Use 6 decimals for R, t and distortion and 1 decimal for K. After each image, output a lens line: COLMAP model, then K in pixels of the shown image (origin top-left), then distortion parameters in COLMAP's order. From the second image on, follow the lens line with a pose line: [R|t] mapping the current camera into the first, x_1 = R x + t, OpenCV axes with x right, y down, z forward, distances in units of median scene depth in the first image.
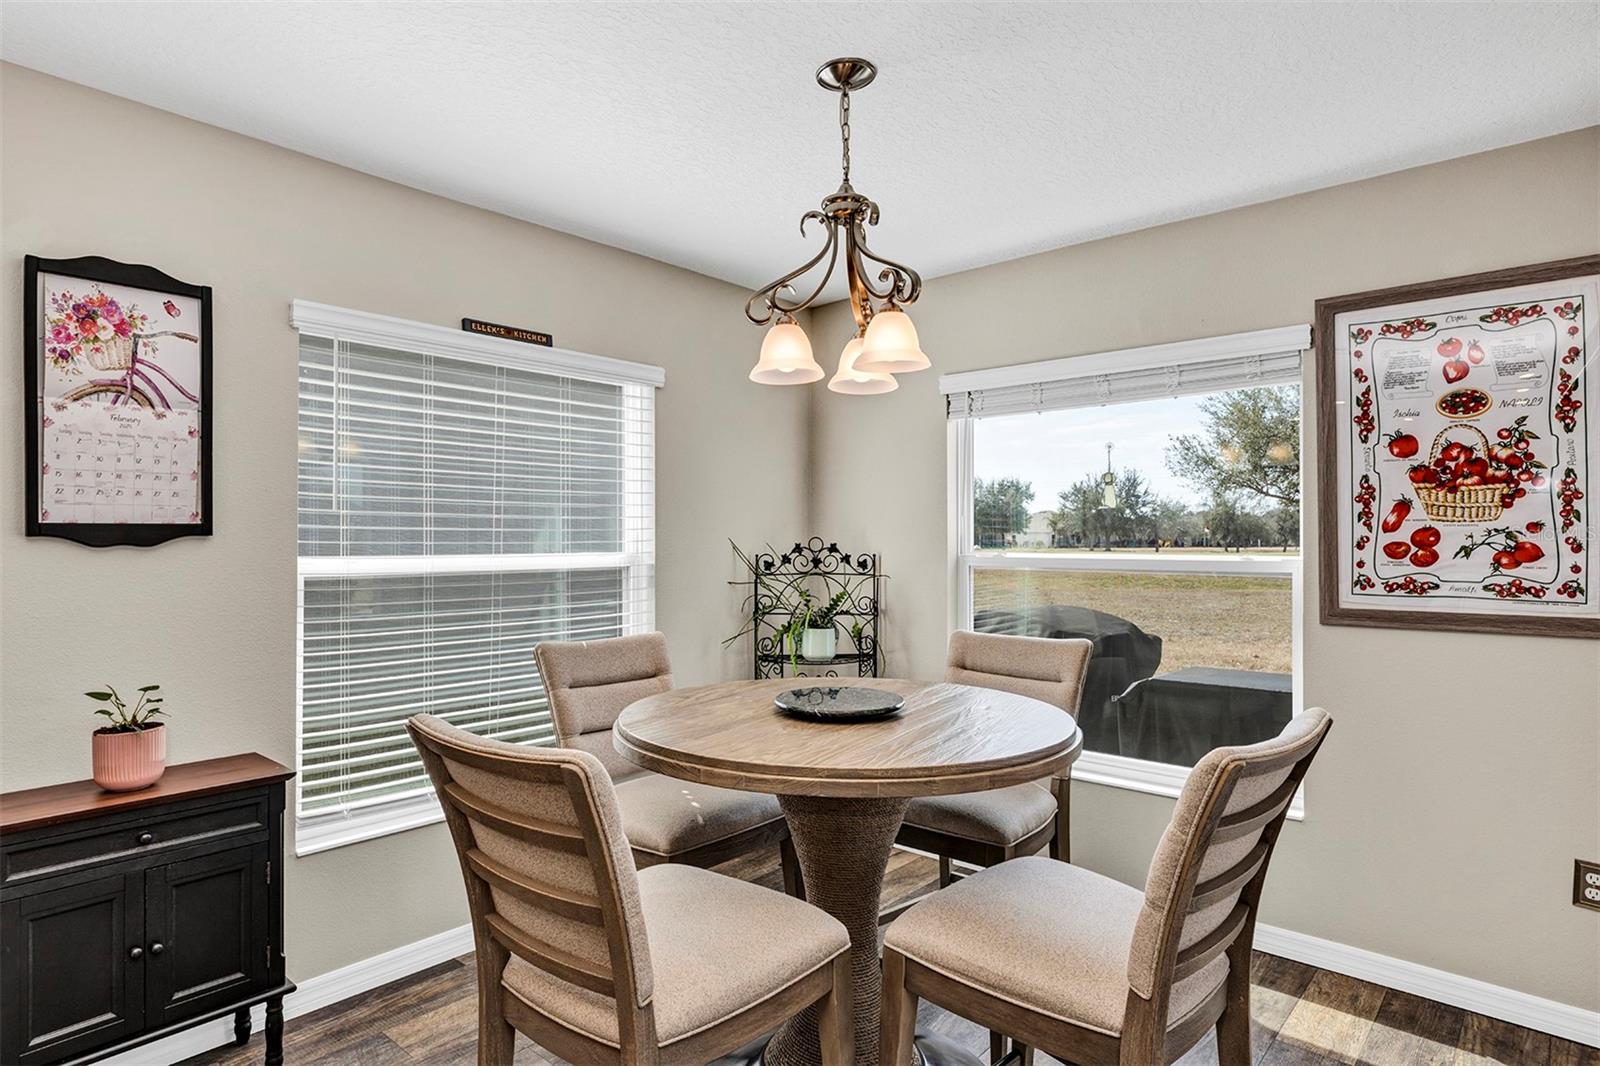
lens RADIAL K [[874.0, 0, 793.8], [0, 874.0, 535.1], [0, 0, 1]] dist [0.012413, -0.000607]
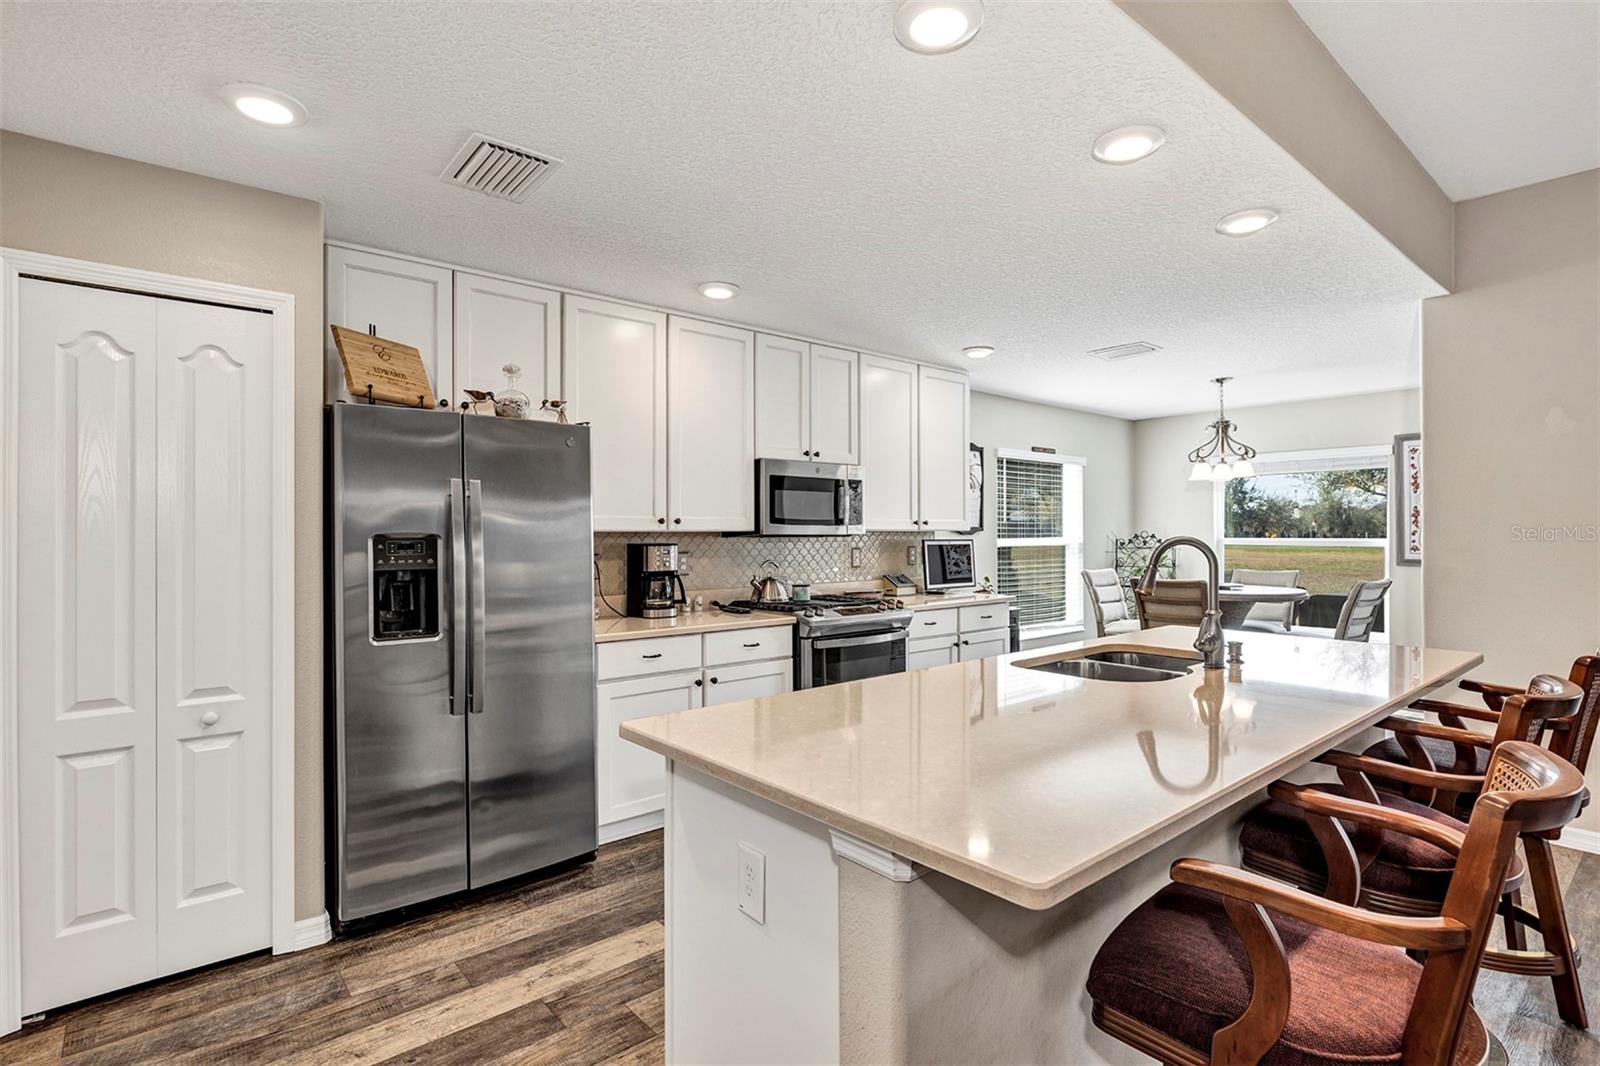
lens RADIAL K [[787.2, 0, 788.7], [0, 787.2, 534.9], [0, 0, 1]] dist [0.001010, -0.000625]
pose [[0.989595, -0.001537, -0.143870, -0.666244], [0.002619, 0.999970, 0.007329, -0.005727], [0.143854, -0.007629, 0.989569, -1.237863]]
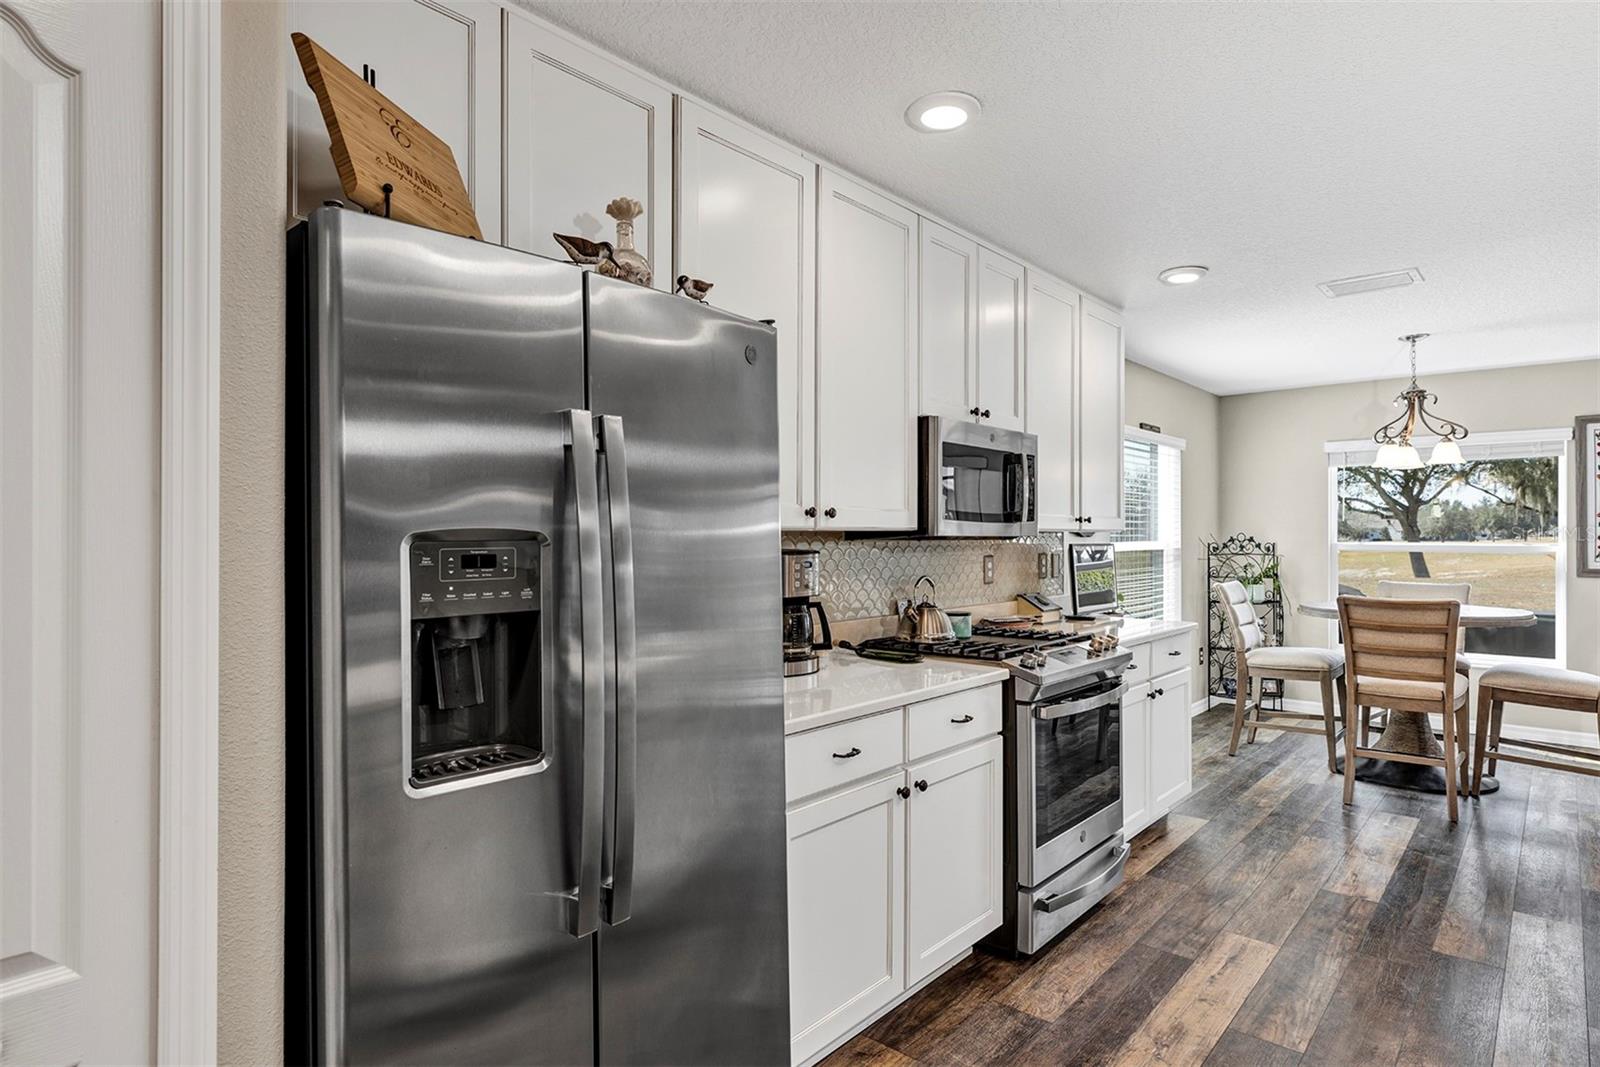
lens RADIAL K [[874.0, 0, 784.4], [0, 874.0, 532.9], [0, 0, 1]] dist [0.012413, -0.000607]
pose [[0.999979, 0.002376, 0.005997, -1.054648], [-0.002401, 0.999989, 0.004039, -0.003127], [-0.005987, -0.004053, 0.999974, -0.869228]]
